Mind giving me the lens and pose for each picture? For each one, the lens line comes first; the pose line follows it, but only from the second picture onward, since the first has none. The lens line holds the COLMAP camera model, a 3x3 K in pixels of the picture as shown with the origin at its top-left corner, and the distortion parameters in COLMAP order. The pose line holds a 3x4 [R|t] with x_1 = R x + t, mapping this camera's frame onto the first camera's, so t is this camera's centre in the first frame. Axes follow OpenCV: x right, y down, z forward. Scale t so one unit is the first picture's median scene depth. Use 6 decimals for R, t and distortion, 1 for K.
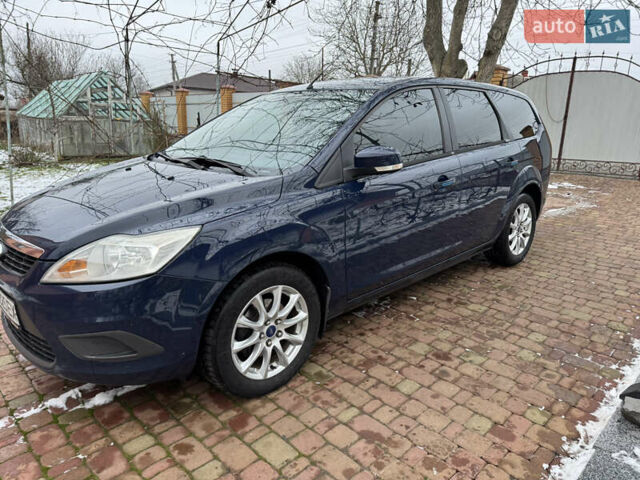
lens RADIAL K [[450.0, 0, 320.0], [0, 450.0, 240.0], [0, 0, 1]] dist [0.046444, -0.052165]
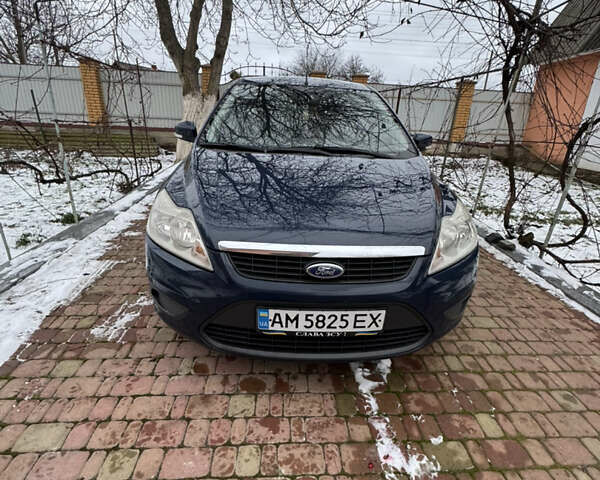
lens RADIAL K [[318.4, 0, 300.0], [0, 318.4, 240.0], [0, 0, 1]] dist [-0.000502, -0.001153]
pose [[0.660193, -0.261351, 0.704160, -1.074170], [0.155426, 0.964754, 0.212350, -0.157246], [-0.734839, -0.030747, 0.677545, 0.582579]]
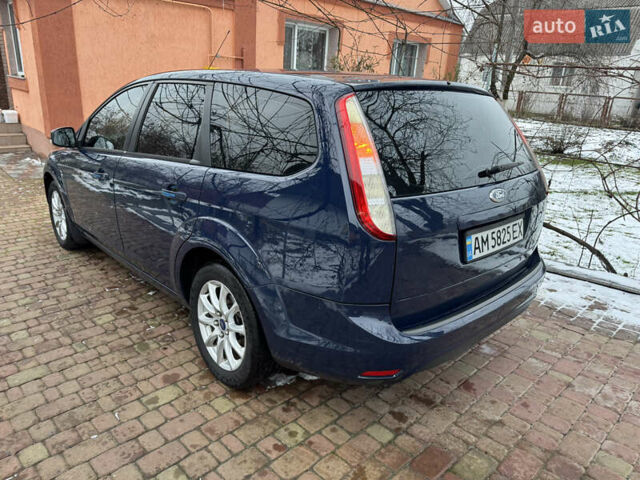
lens RADIAL K [[450.0, 0, 320.0], [0, 450.0, 240.0], [0, 0, 1]] dist [0.046444, -0.052165]
pose [[-0.016775, 0.297606, -0.954541, 1.708057], [-0.300684, 0.908983, 0.288686, -0.582033], [0.953576, 0.291858, 0.074237, 1.879221]]
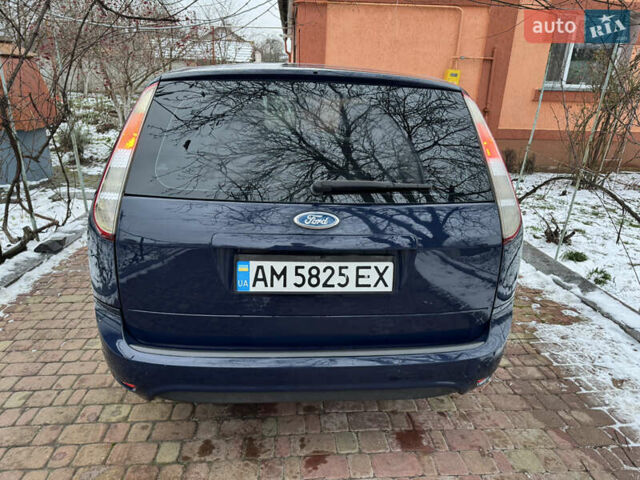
lens RADIAL K [[450.0, 0, 320.0], [0, 450.0, 240.0], [0, 0, 1]] dist [0.046444, -0.052165]
pose [[-0.642529, 0.216016, -0.735183, 1.313490], [-0.238345, 0.855505, 0.459677, -0.789013], [0.728250, 0.470583, -0.498200, 2.599837]]
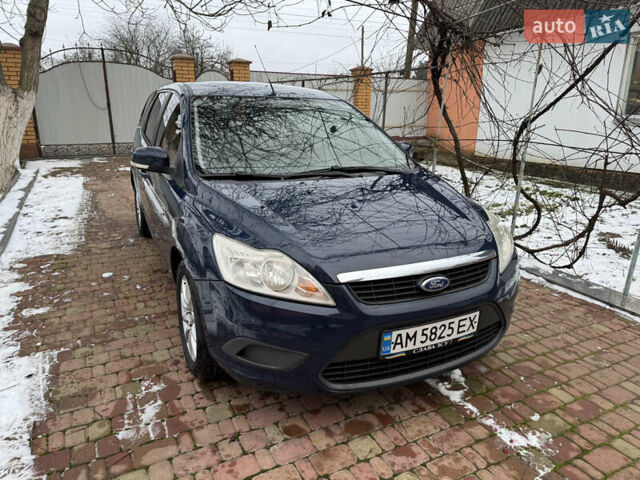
lens RADIAL K [[450.0, 0, 320.0], [0, 450.0, 240.0], [0, 0, 1]] dist [0.046444, -0.052165]
pose [[0.304163, -0.275535, 0.911902, -1.498873], [0.234796, 0.949409, 0.208552, -0.291539], [-0.923231, 0.150678, 0.353469, 0.816032]]
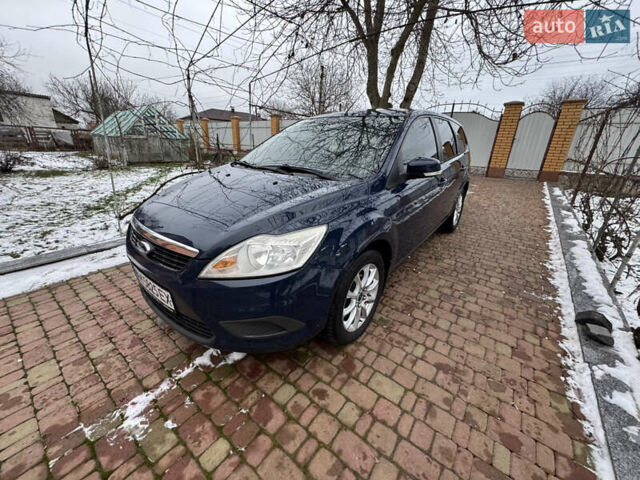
lens RADIAL K [[254.6, 0, 320.2], [0, 254.6, 239.3], [0, 0, 1]] dist [-0.002516, -0.000293]
pose [[0.991016, -0.036972, 0.128535, -0.312257], [0.022307, 0.993263, 0.113715, -0.059379], [-0.131873, -0.109826, 0.985164, 0.263326]]
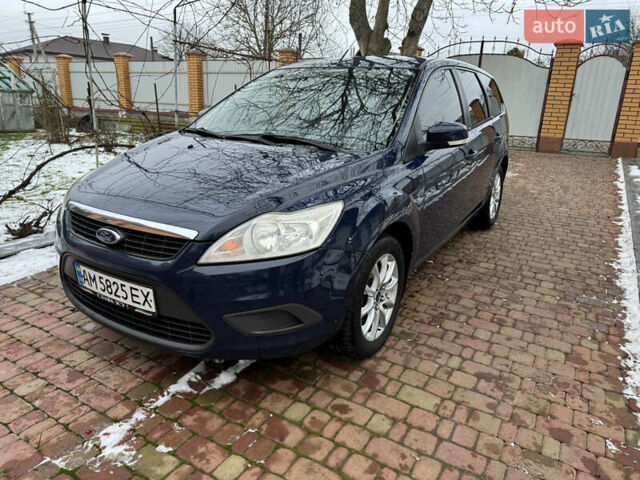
lens RADIAL K [[450.0, 0, 320.0], [0, 450.0, 240.0], [0, 0, 1]] dist [0.046444, -0.052165]
pose [[0.968291, -0.060022, 0.242509, -0.480641], [0.047087, 0.997159, 0.058792, -0.002306], [-0.245349, -0.045508, 0.968366, -0.003065]]
